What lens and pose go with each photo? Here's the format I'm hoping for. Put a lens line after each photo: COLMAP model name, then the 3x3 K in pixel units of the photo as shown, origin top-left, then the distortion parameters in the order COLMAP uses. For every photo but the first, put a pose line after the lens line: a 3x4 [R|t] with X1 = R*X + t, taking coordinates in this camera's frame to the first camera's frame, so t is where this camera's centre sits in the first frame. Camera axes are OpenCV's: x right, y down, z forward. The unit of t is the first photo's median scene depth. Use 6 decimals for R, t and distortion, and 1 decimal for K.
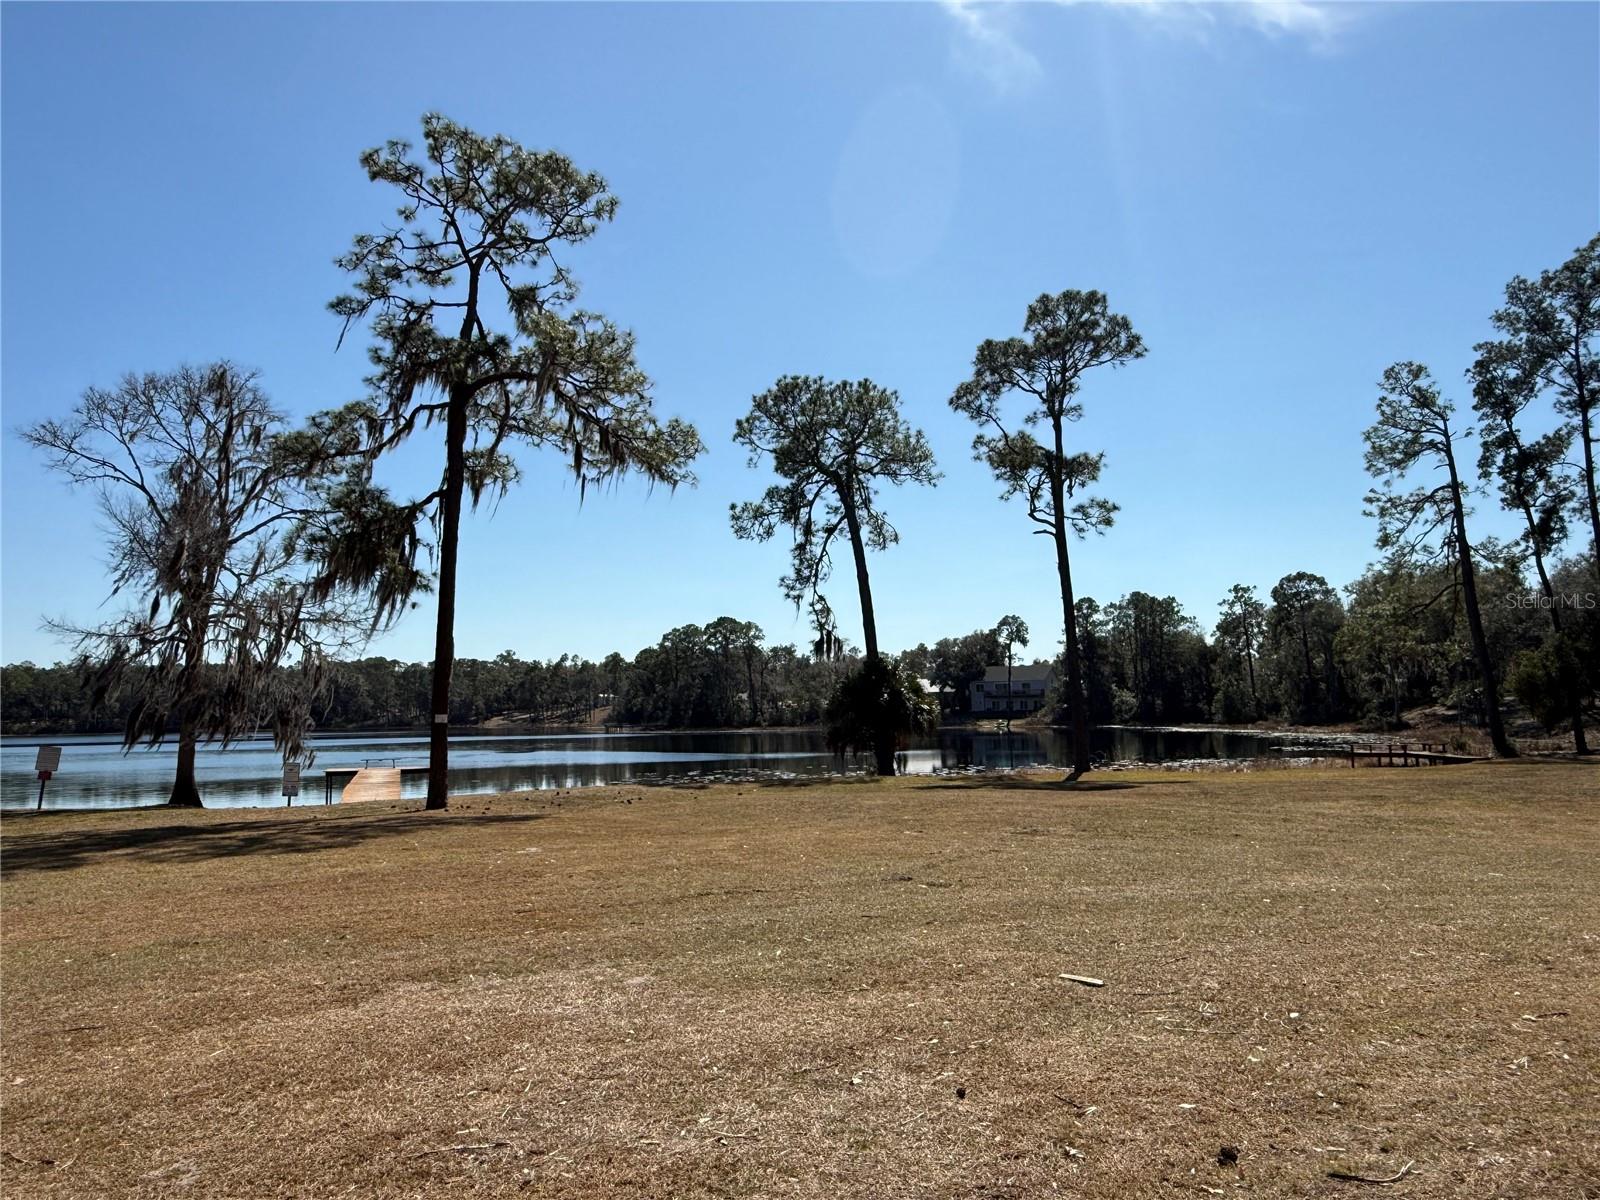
lens RADIAL K [[1119.2, 0, 795.7], [0, 1119.2, 610.2], [0, 0, 1]] dist [0.011442, 0.001347]
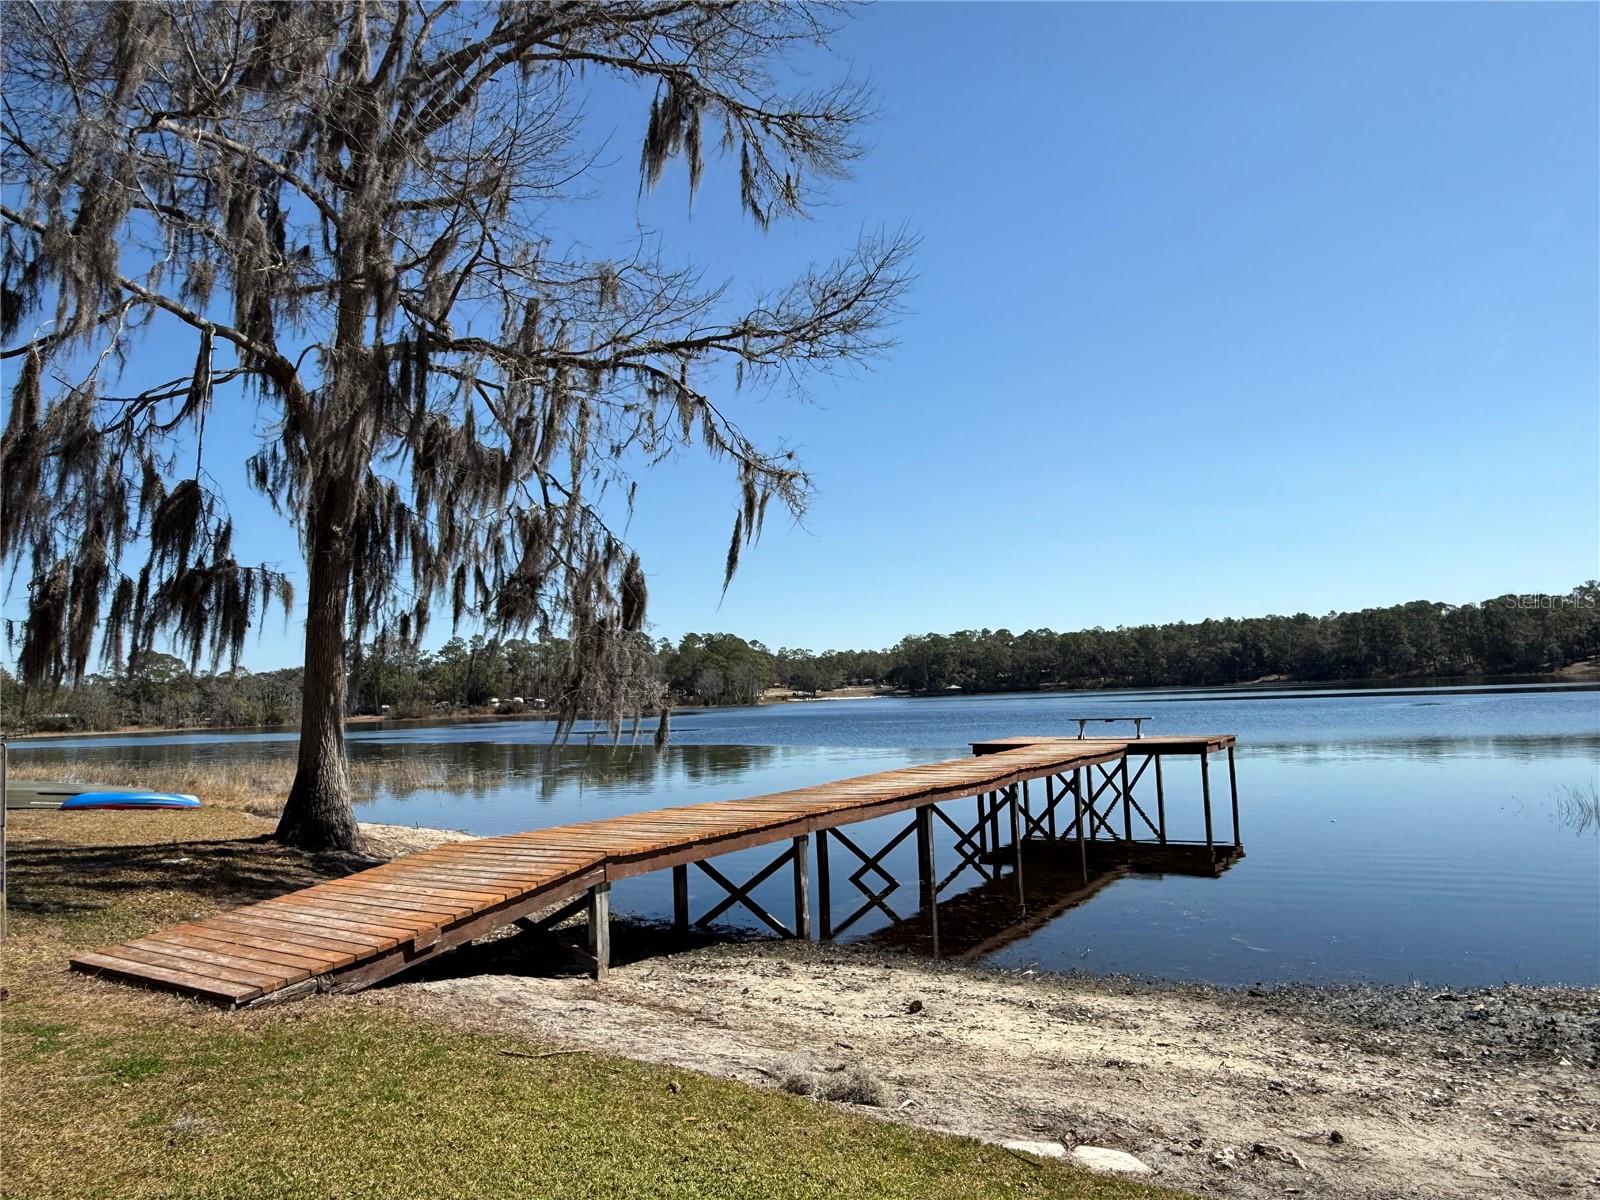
lens RADIAL K [[1084.0, 0, 805.1], [0, 1084.0, 611.9], [0, 0, 1]] dist [-0.003873, 0.004022]
pose [[0.629570, -0.065736, -0.774157, -0.090156], [0.095028, 0.995448, -0.007246, 0.098982], [0.771110, -0.069005, 0.632952, 0.639605]]
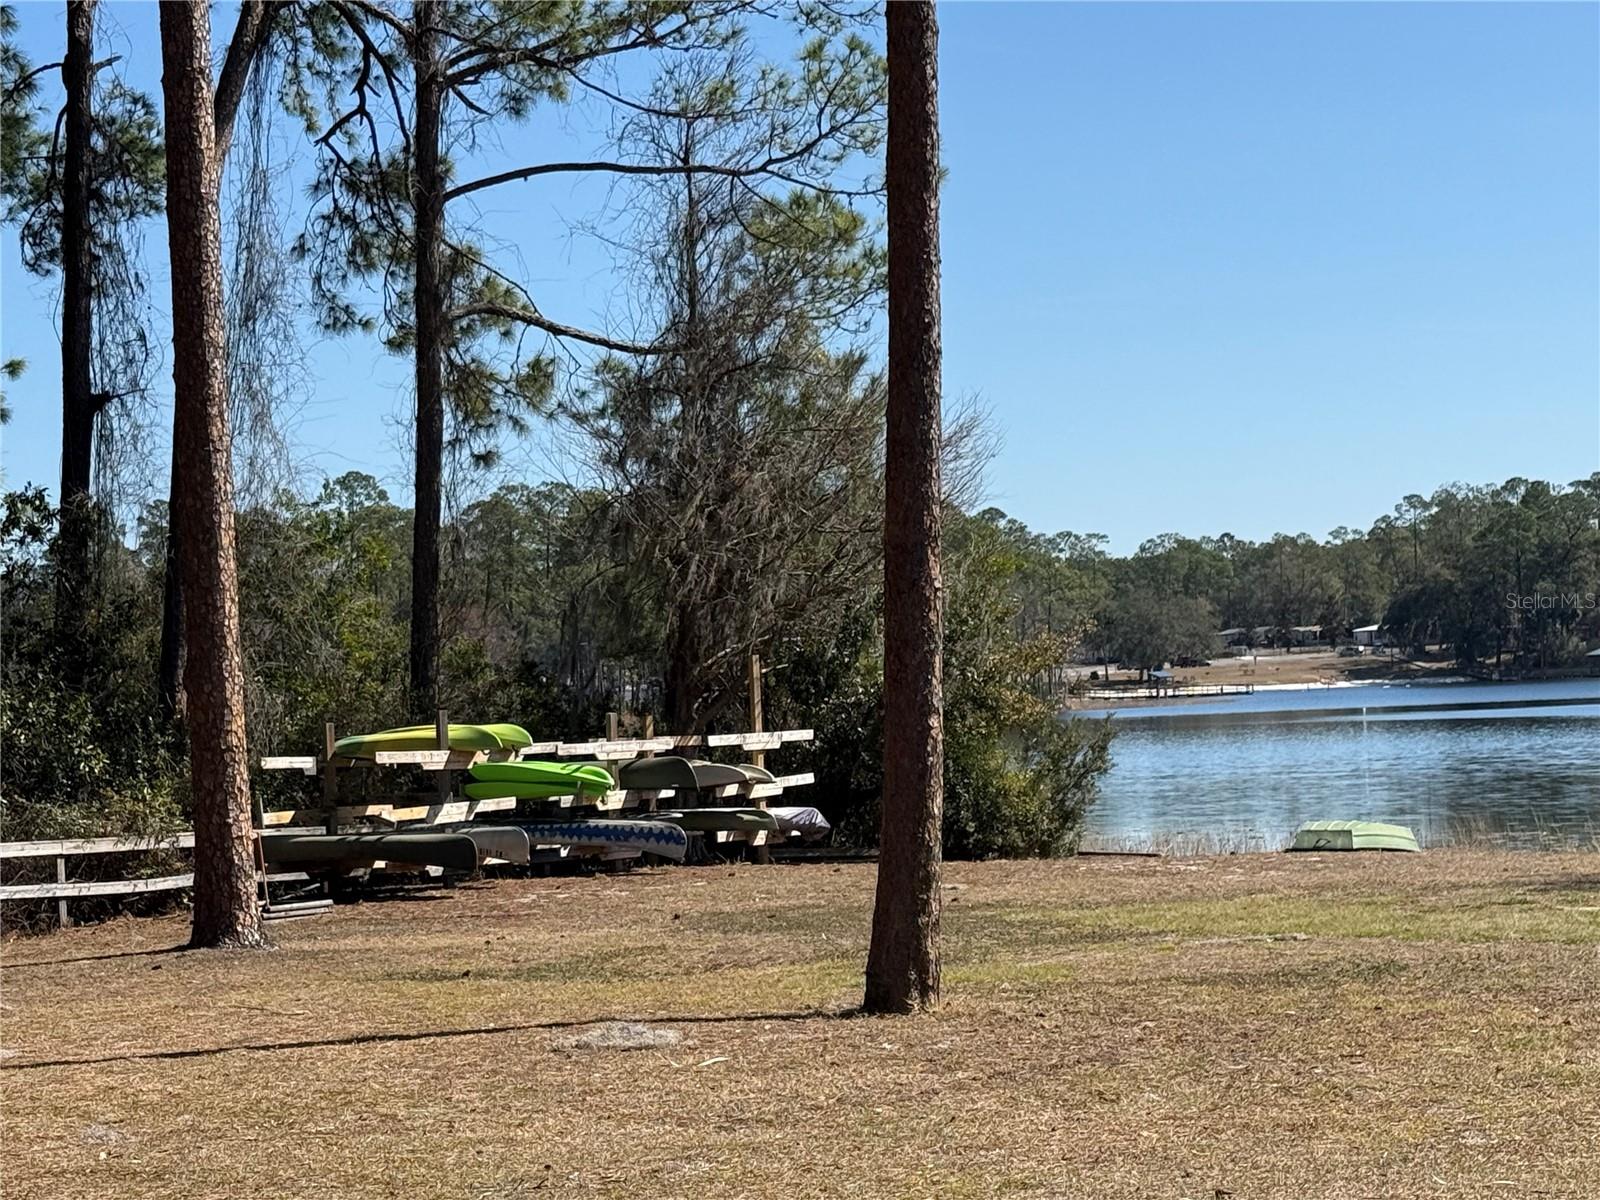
lens RADIAL K [[3556.9, 0, 800.0], [0, 3556.9, 600.0], [0, 0, 1]] dist [0.048819, 0.777250]
pose [[0.597067, -0.027672, -0.801714, -0.077971], [0.105453, 0.993439, 0.044246, 0.000644], [0.795230, -0.110961, 0.596068, -0.020818]]
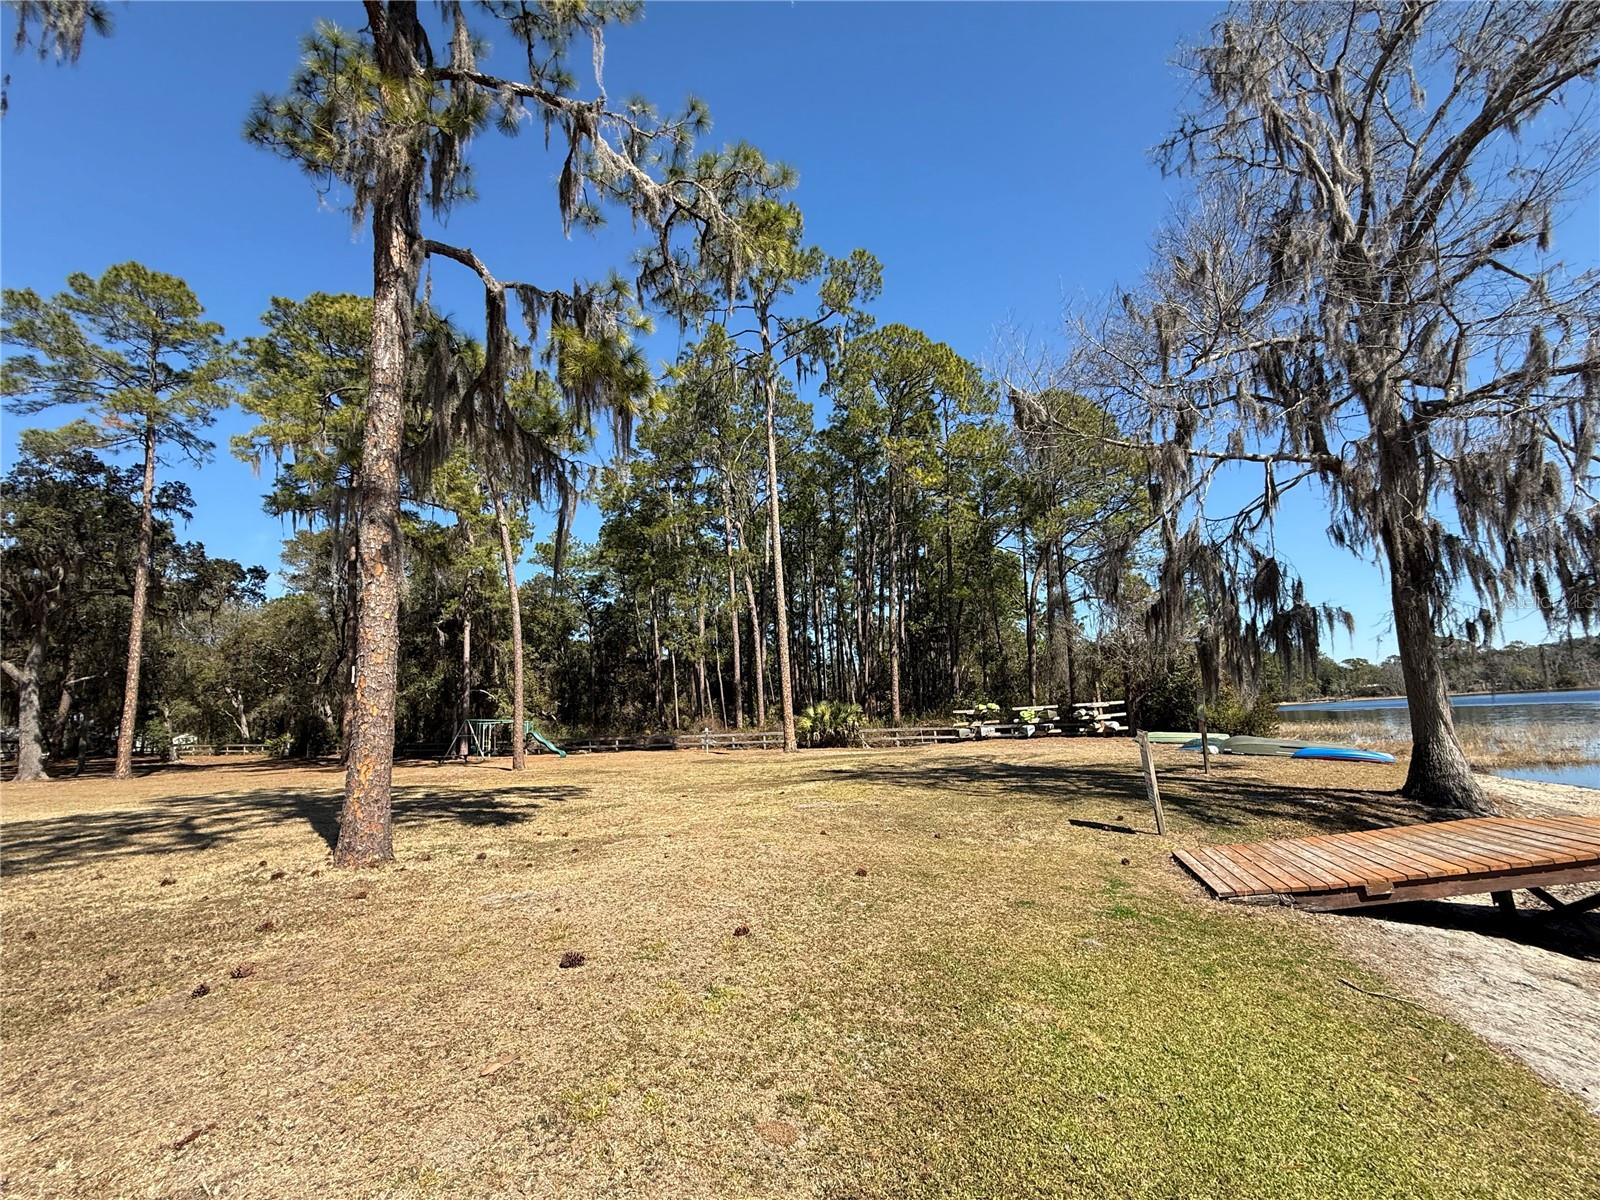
lens RADIAL K [[678.3, 0, 799.1], [0, 678.3, 591.8], [0, 0, 1]] dist [-0.000287, -0.000150]
pose [[-0.585164, -0.104432, -0.804163, -0.061664], [0.140126, 0.963733, -0.227120, 0.097391], [0.798717, -0.245586, -0.549308, 0.705685]]
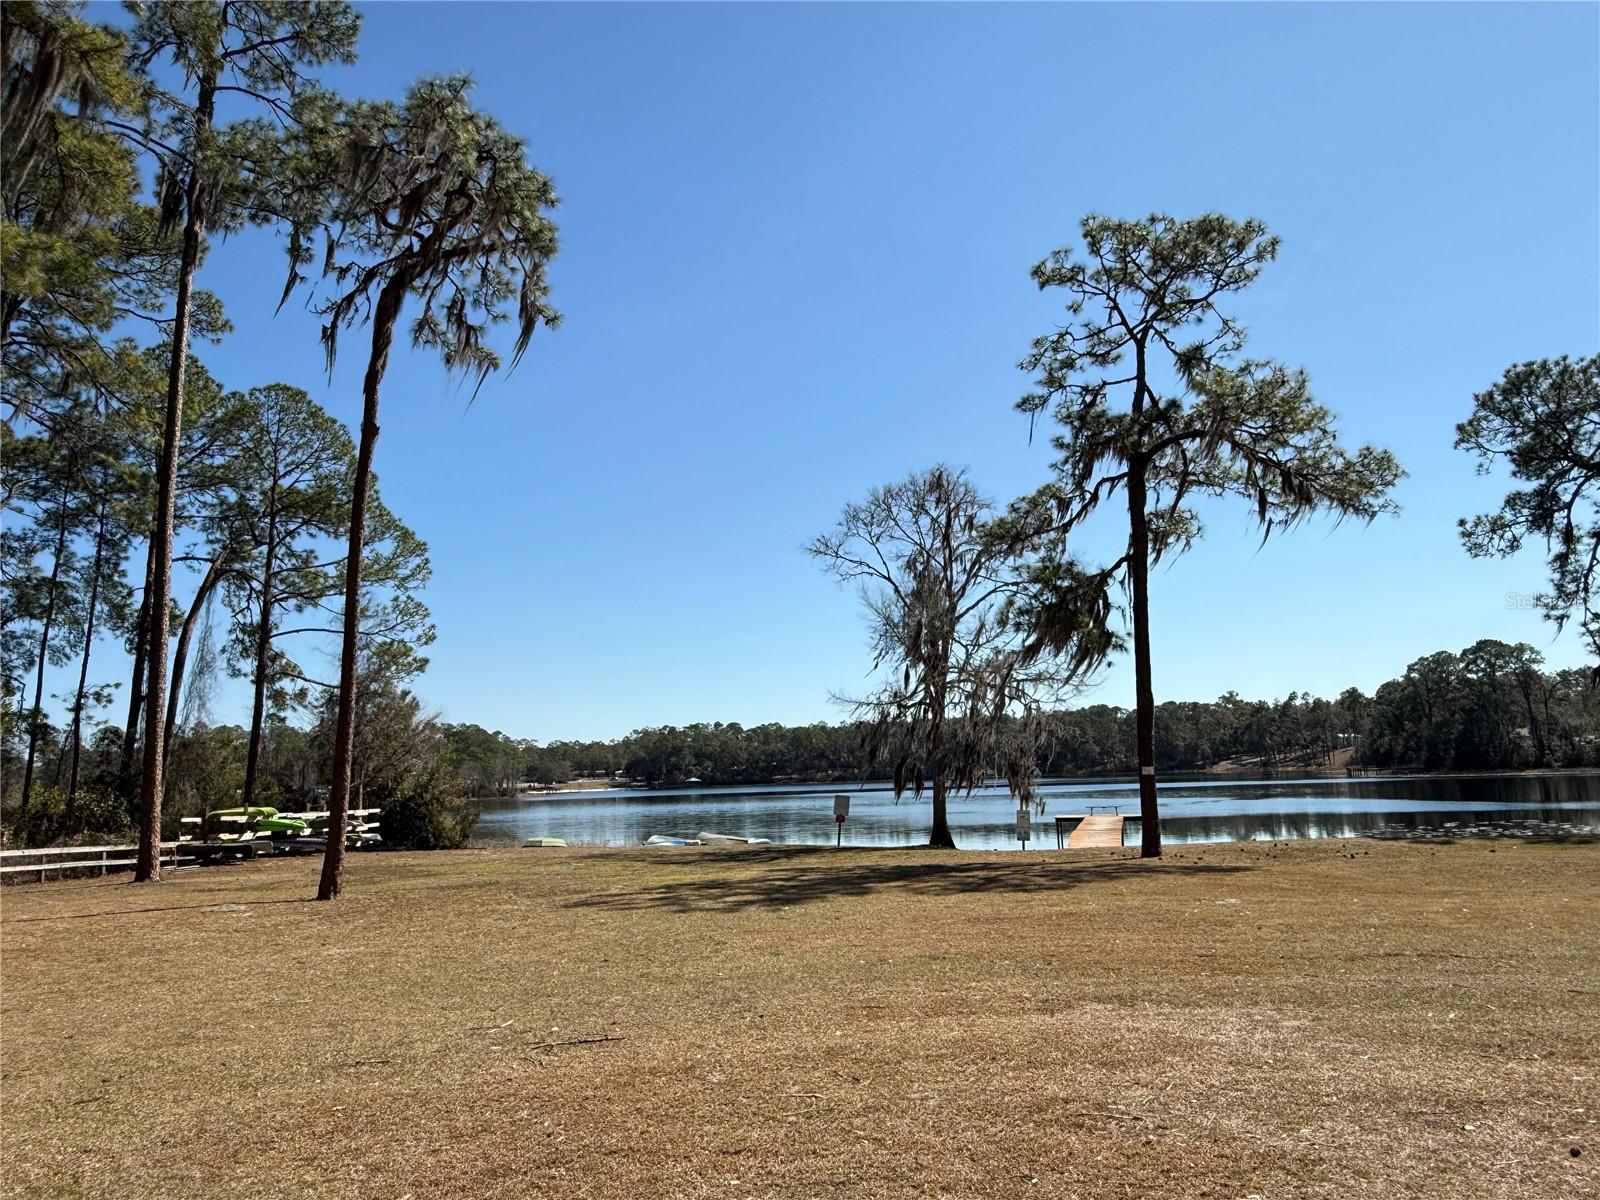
lens RADIAL K [[1117.6, 0, 787.6], [0, 1117.6, 600.3], [0, 0, 1]] dist [-0.002052, 0.000851]
pose [[0.807638, -0.100941, -0.580974, 0.020059], [0.072671, 0.994767, -0.071812, -0.006322], [0.585183, 0.015778, 0.810748, -0.028514]]
